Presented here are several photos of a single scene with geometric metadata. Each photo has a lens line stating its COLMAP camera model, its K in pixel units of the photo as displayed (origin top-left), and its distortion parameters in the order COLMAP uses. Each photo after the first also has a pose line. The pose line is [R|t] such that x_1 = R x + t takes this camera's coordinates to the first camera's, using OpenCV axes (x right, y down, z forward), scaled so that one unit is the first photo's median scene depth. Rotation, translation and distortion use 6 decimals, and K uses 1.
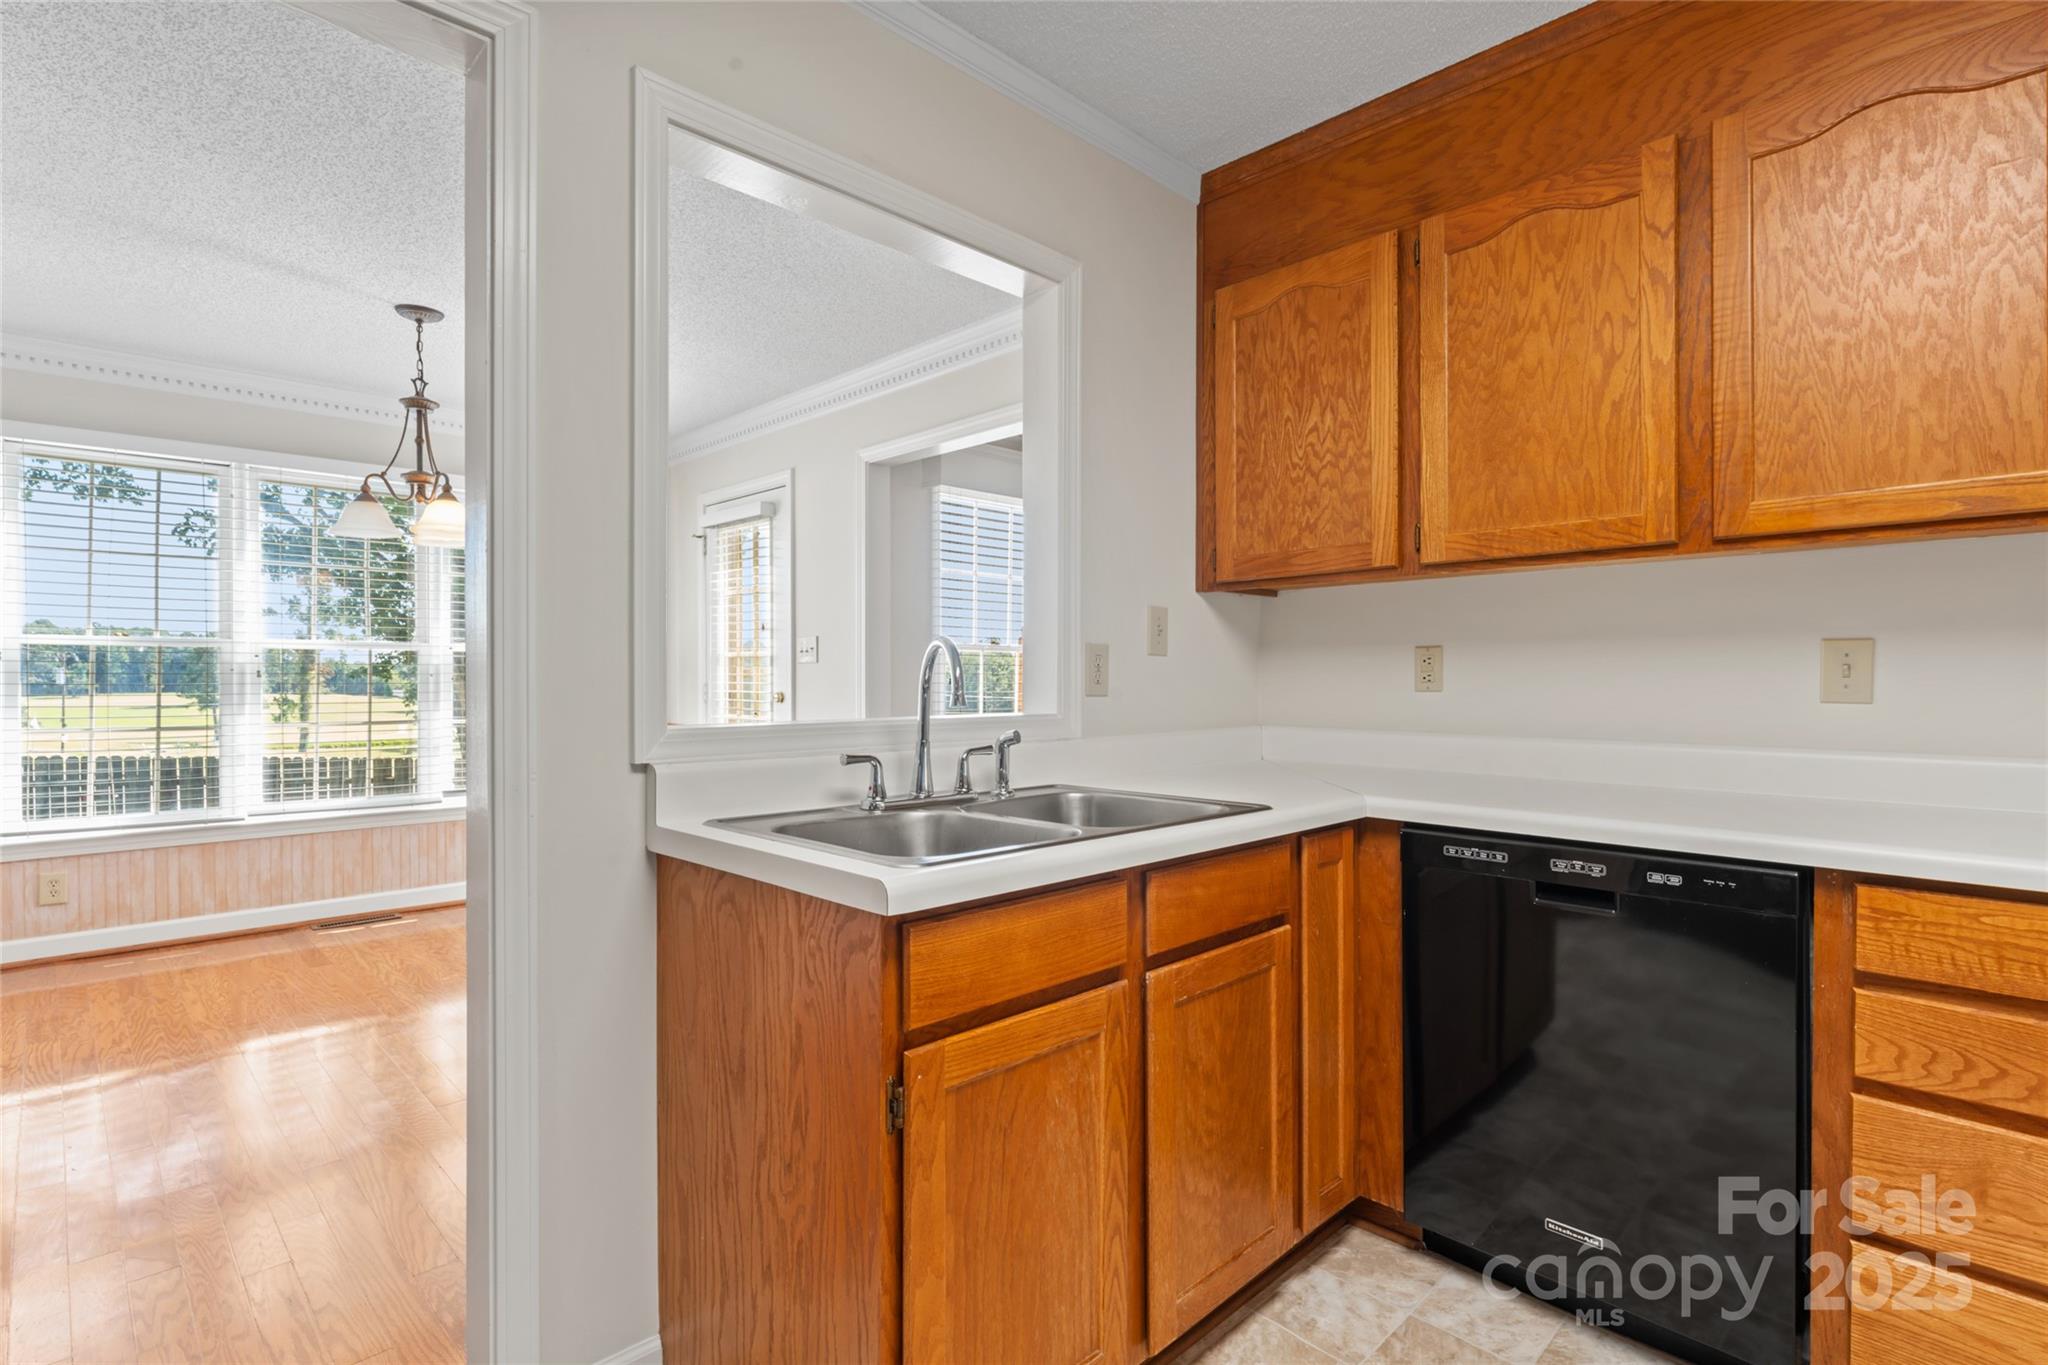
lens RADIAL K [[967.7, 0, 1014.9], [0, 967.7, 679.5], [0, 0, 1]] dist [-0.000386, 0.000683]
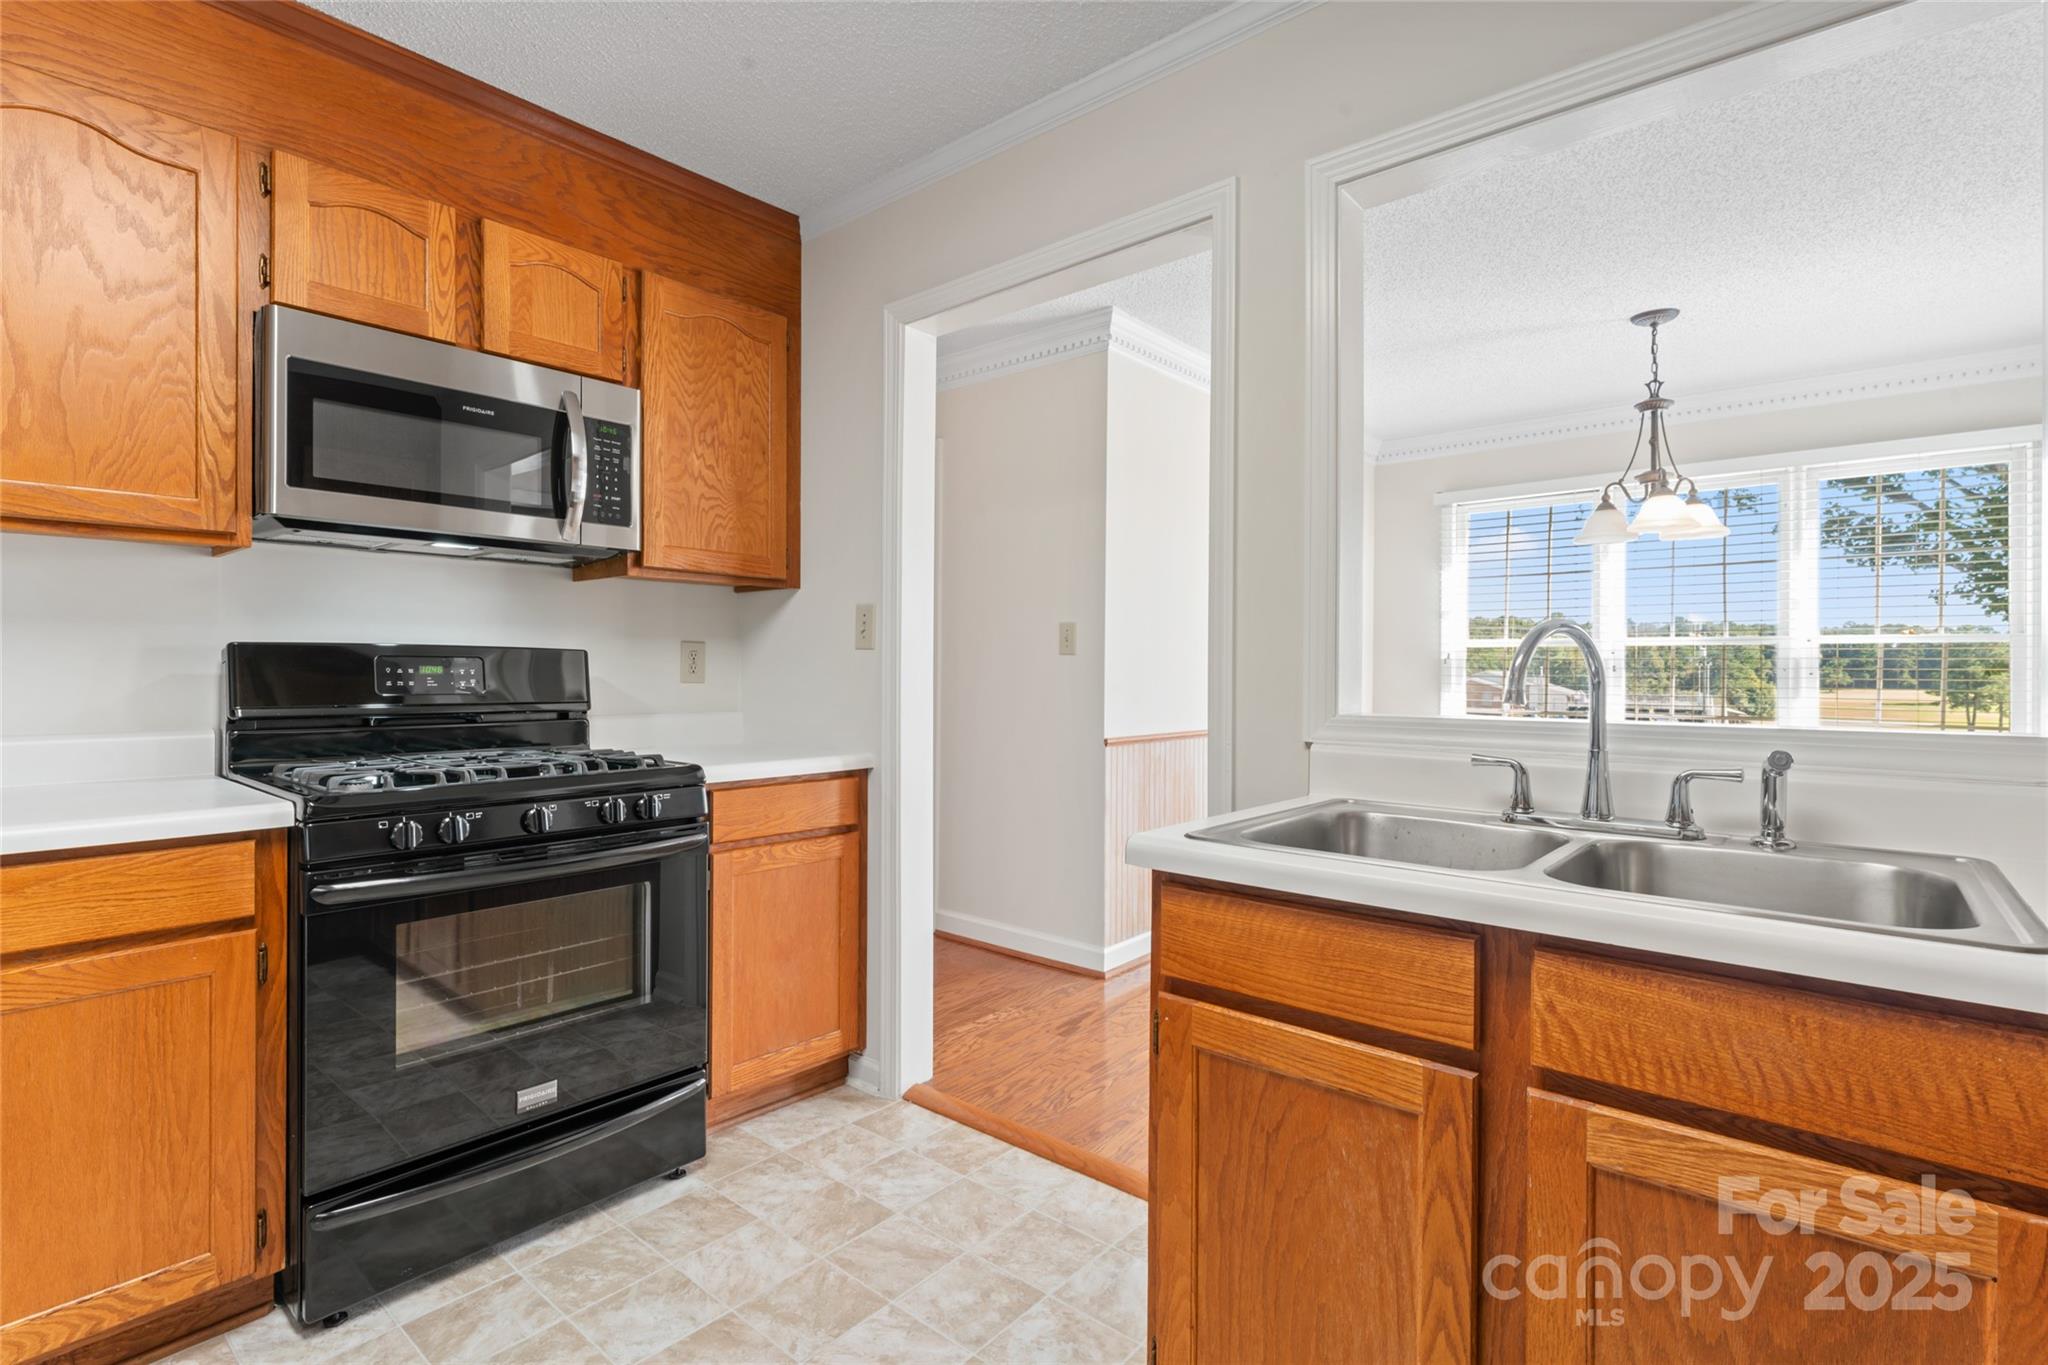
lens RADIAL K [[968.7, 0, 1027.9], [0, 968.7, 665.9], [0, 0, 1]] dist [-0.000240, 0.000004]
pose [[0.110030, -0.003640, -0.993922, 0.619119], [-0.005963, 0.999973, -0.004322, 0.000851], [0.993910, 0.006402, 0.110005, 0.432034]]
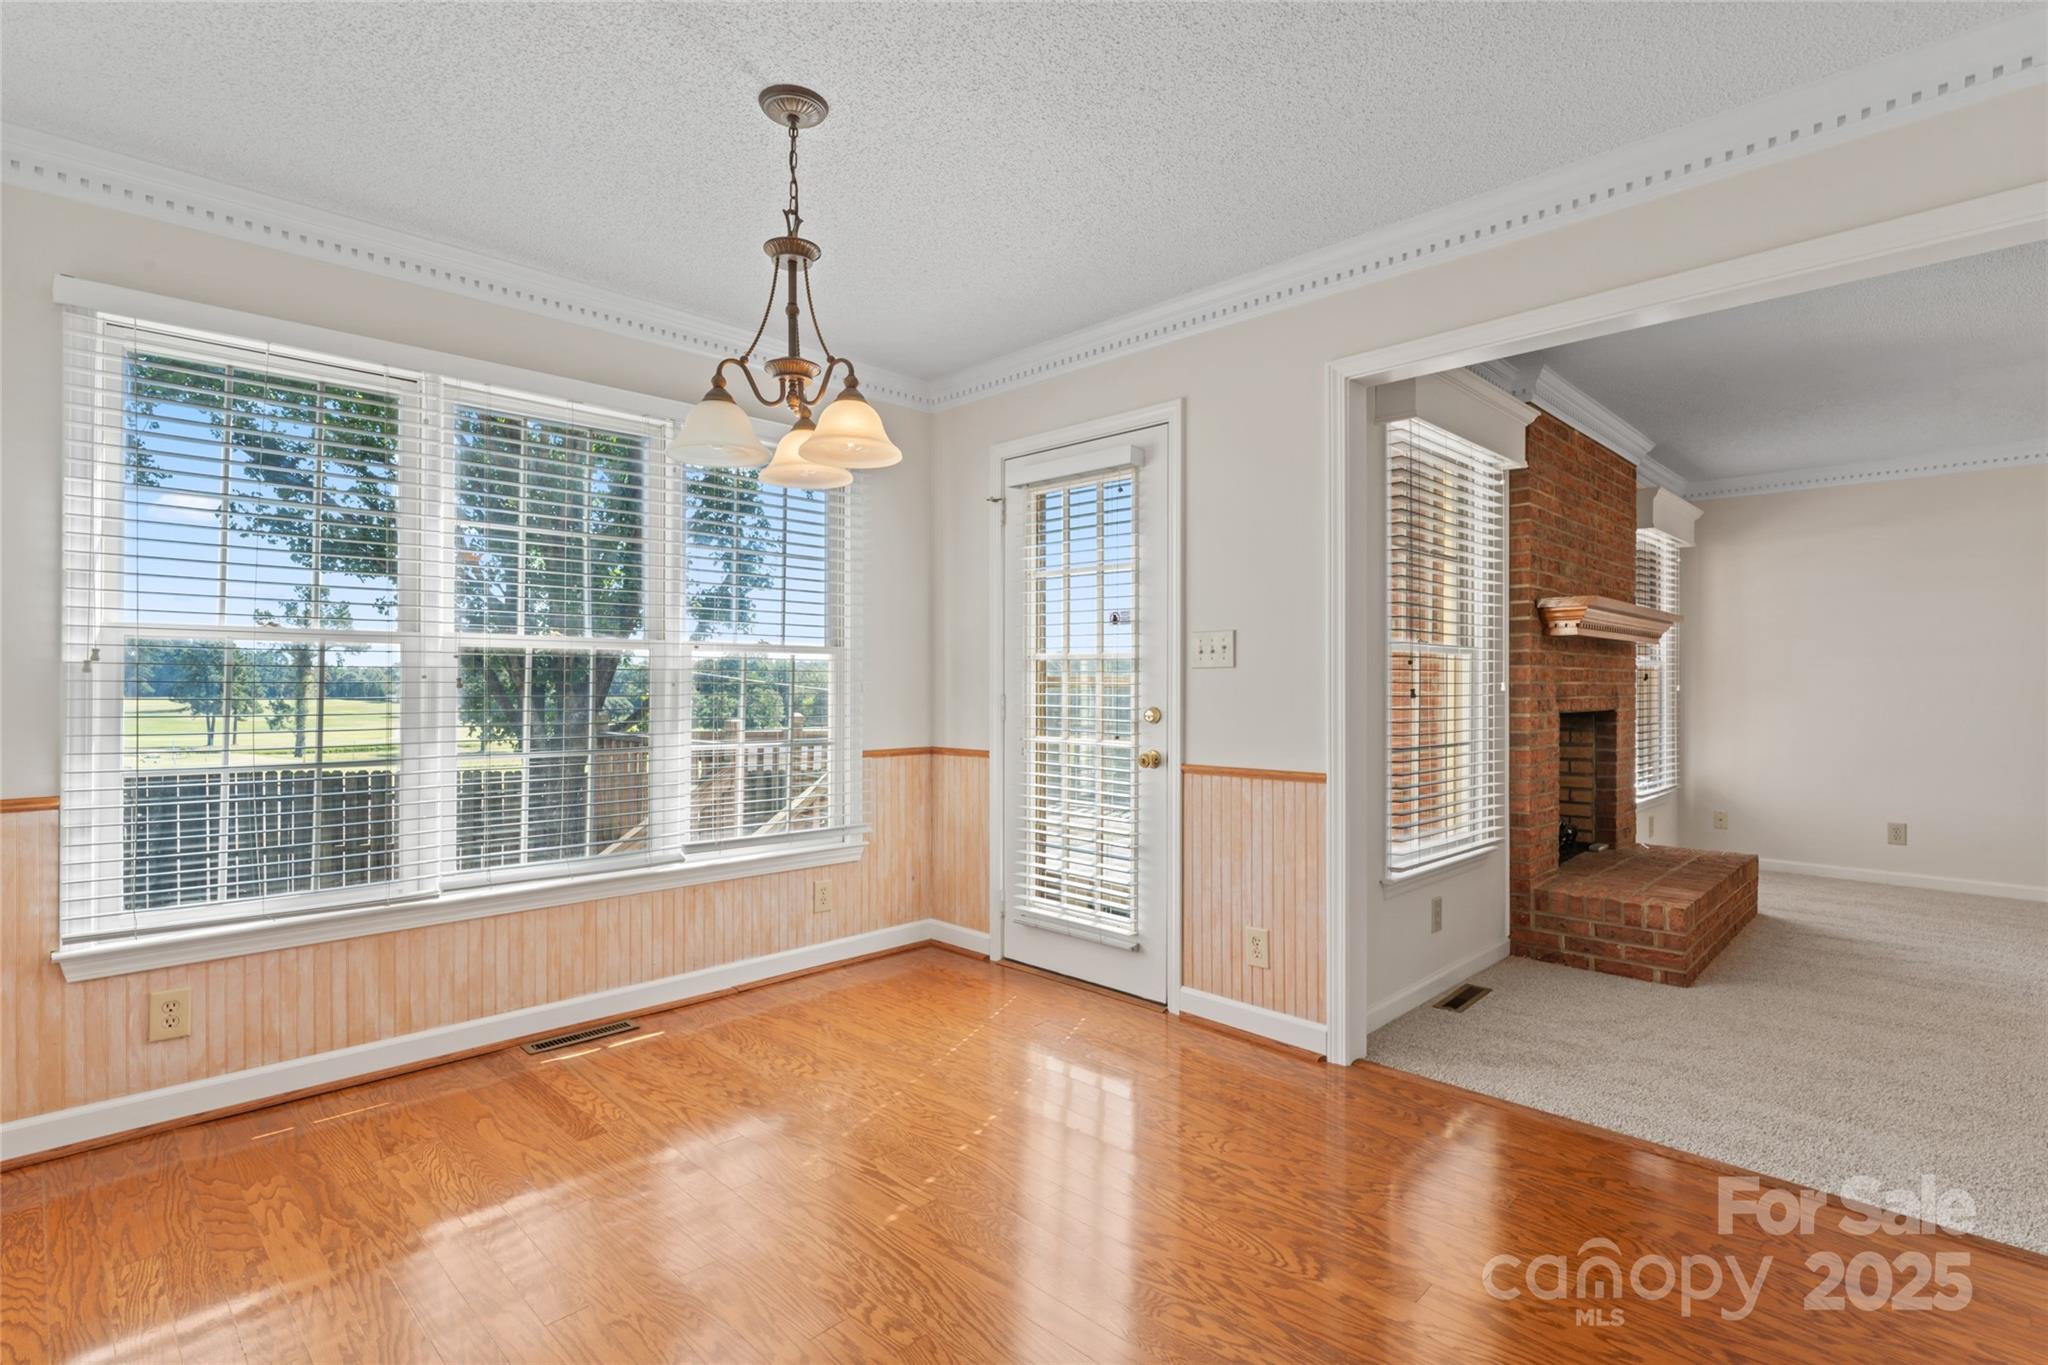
lens RADIAL K [[960.3, 0, 1025.1], [0, 960.3, 676.5], [0, 0, 1]] dist [-0.002080, -0.000251]
pose [[0.999881, 0.001503, 0.015365, -0.890778], [-0.001367, 0.999960, -0.008869, -0.010448], [-0.015378, 0.008847, 0.999843, 0.719138]]
